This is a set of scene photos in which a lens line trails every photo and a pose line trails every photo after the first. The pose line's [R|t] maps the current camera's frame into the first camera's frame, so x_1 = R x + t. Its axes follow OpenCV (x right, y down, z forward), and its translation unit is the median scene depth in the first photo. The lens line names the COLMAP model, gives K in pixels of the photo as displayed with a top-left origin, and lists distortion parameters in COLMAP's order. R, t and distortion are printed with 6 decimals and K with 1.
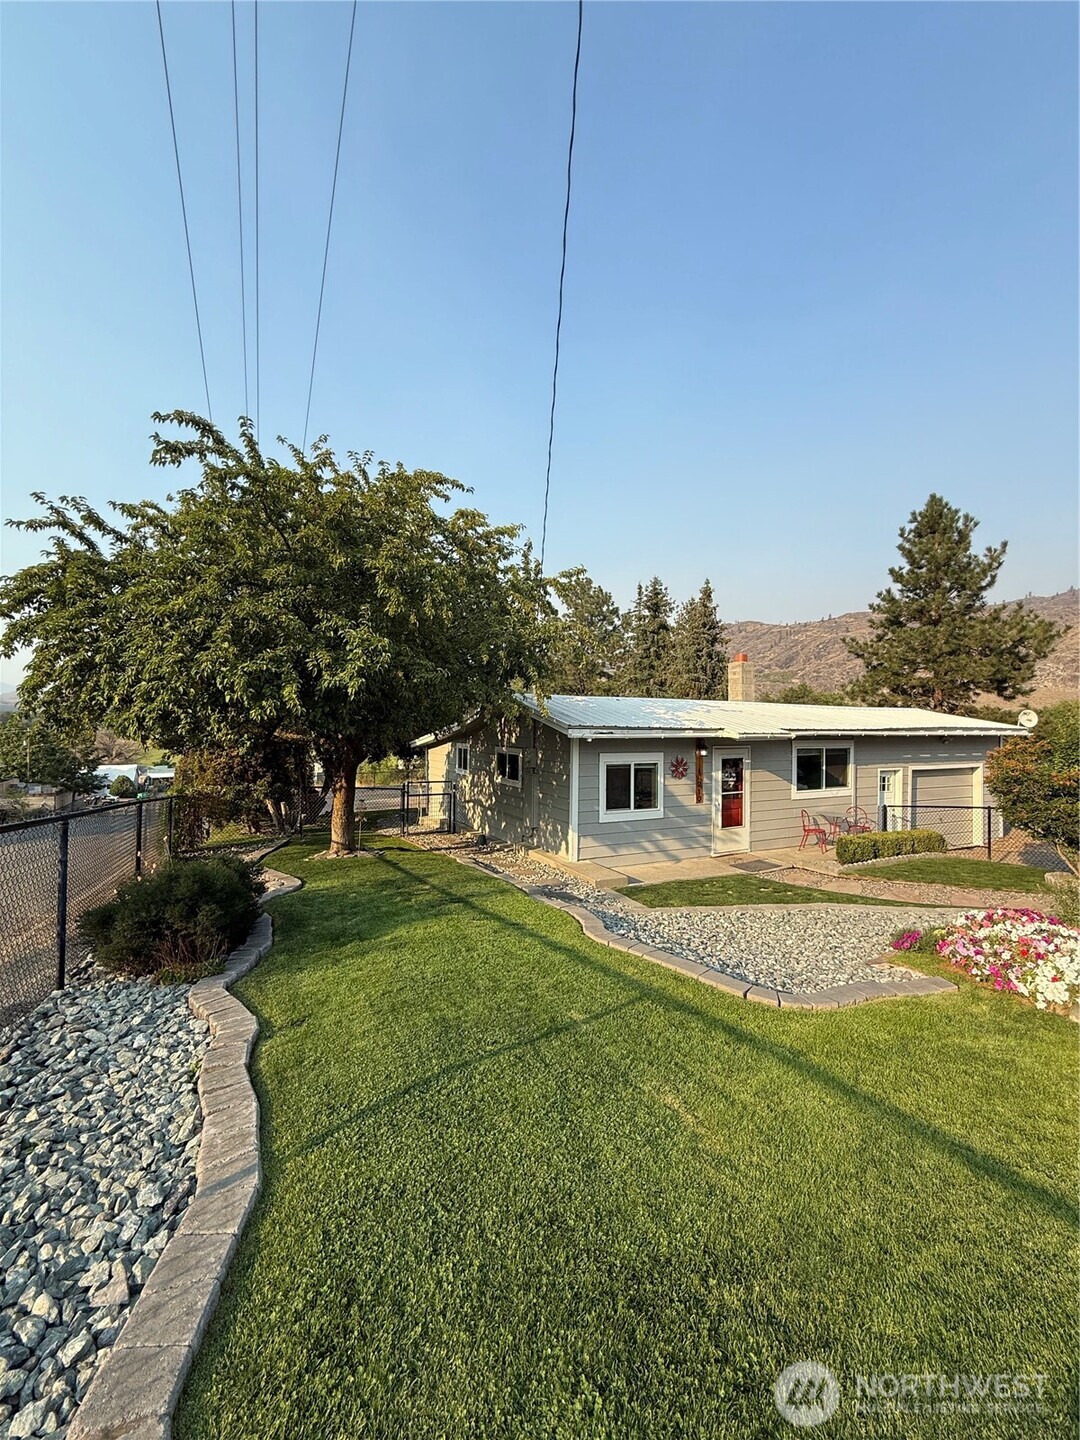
lens RADIAL K [[575.1, 0, 537.5], [0, 575.1, 713.3], [0, 0, 1]] dist [-0.002542, 0.001288]
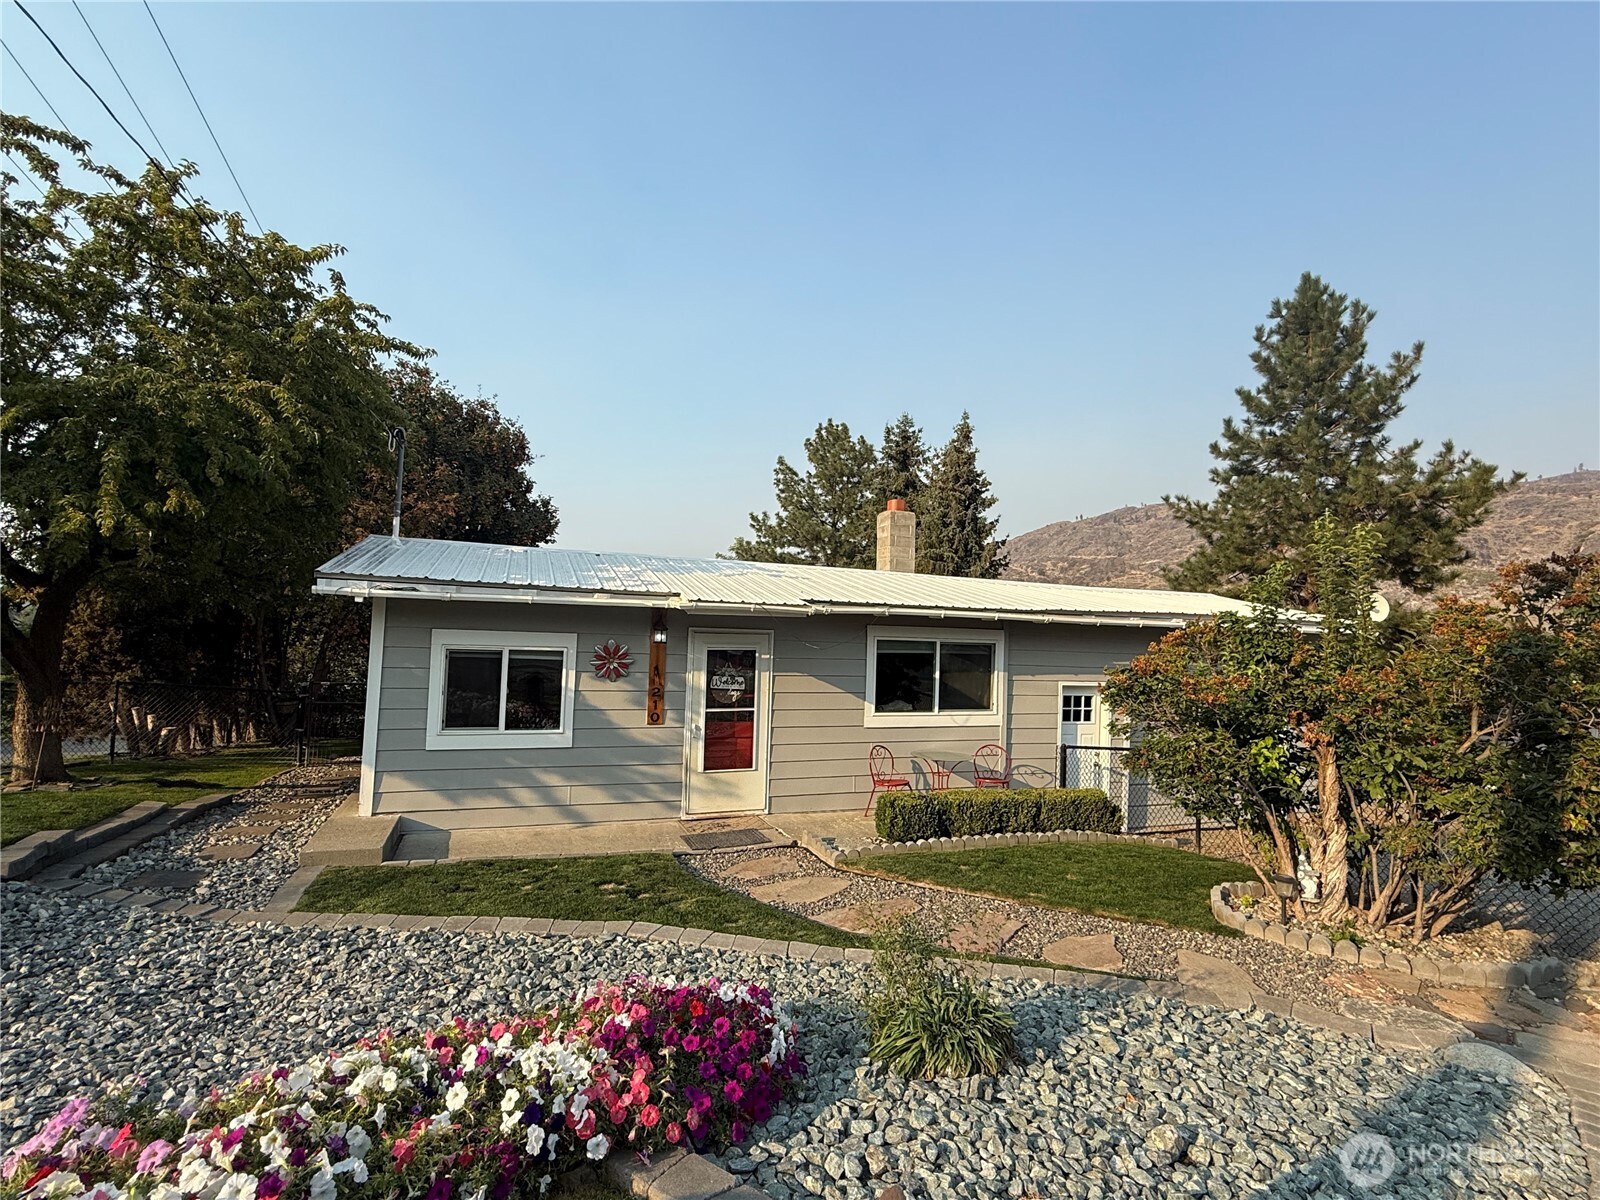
lens RADIAL K [[751.3, 0, 792.2], [0, 751.3, 604.1], [0, 0, 1]] dist [-0.002327, 0.001322]
pose [[0.994165, 0.017146, -0.106495, 0.435442], [-0.019796, 0.999519, -0.023877, 0.044196], [0.106035, 0.025846, 0.994026, 0.229672]]
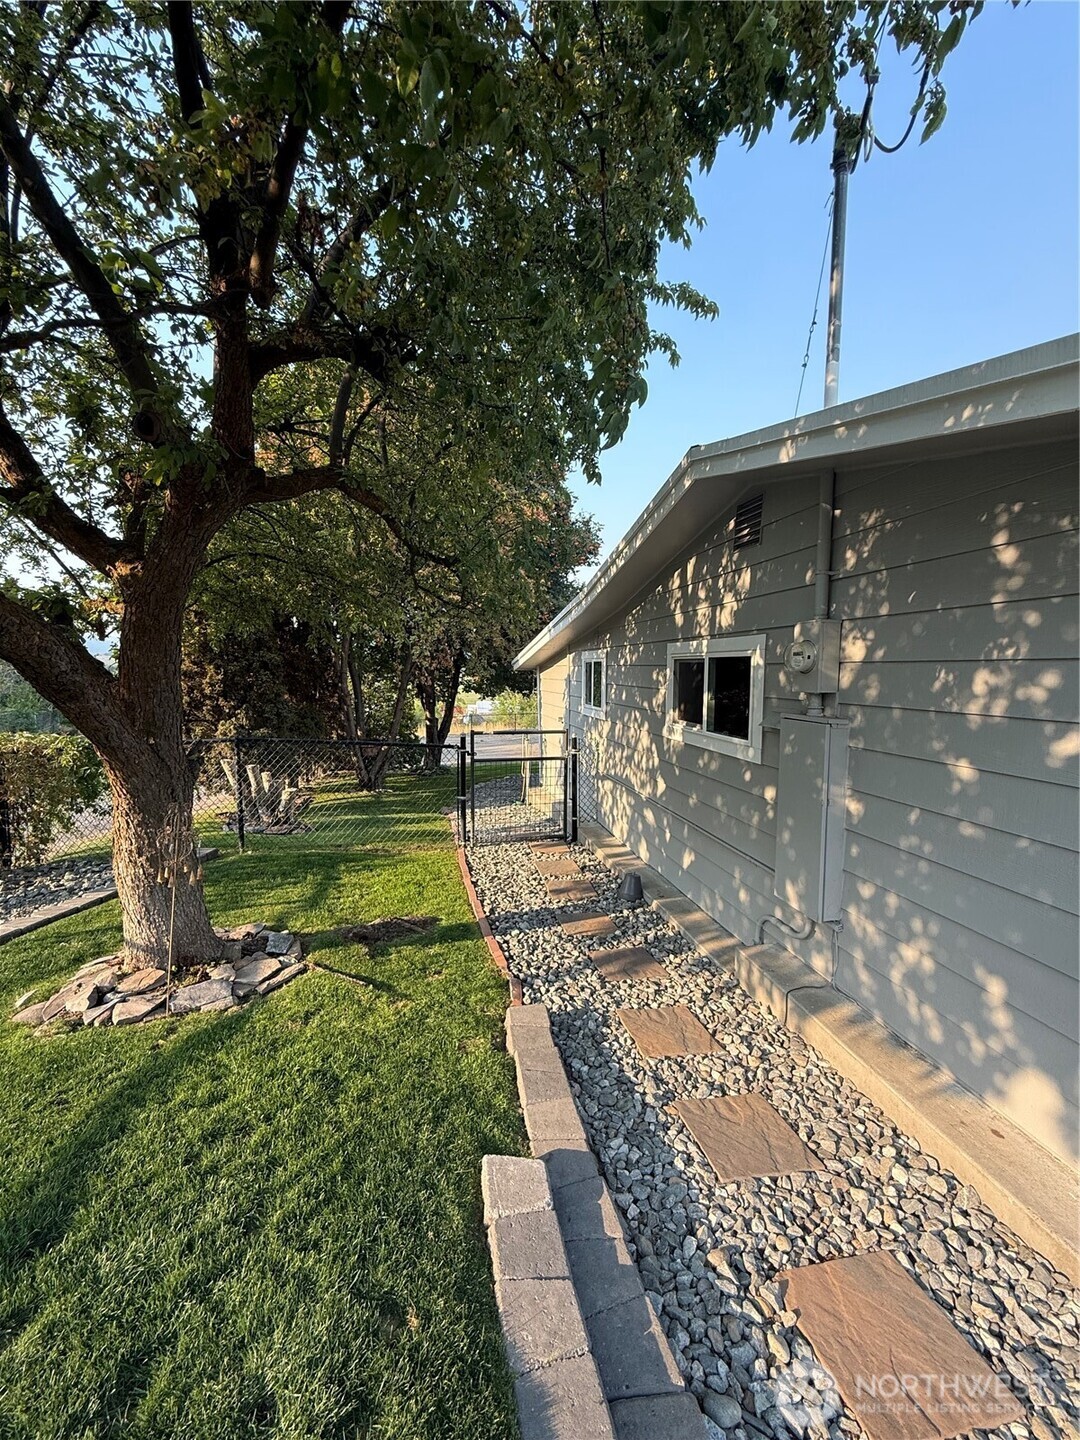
lens RADIAL K [[575.1, 0, 538.6], [0, 575.1, 724.0], [0, 0, 1]] dist [-0.002542, 0.001288]
pose [[0.961610, 0.018346, -0.273805, -0.051278], [0.013978, 0.993193, 0.115638, 0.064896], [0.274062, -0.115026, 0.954808, 0.620262]]
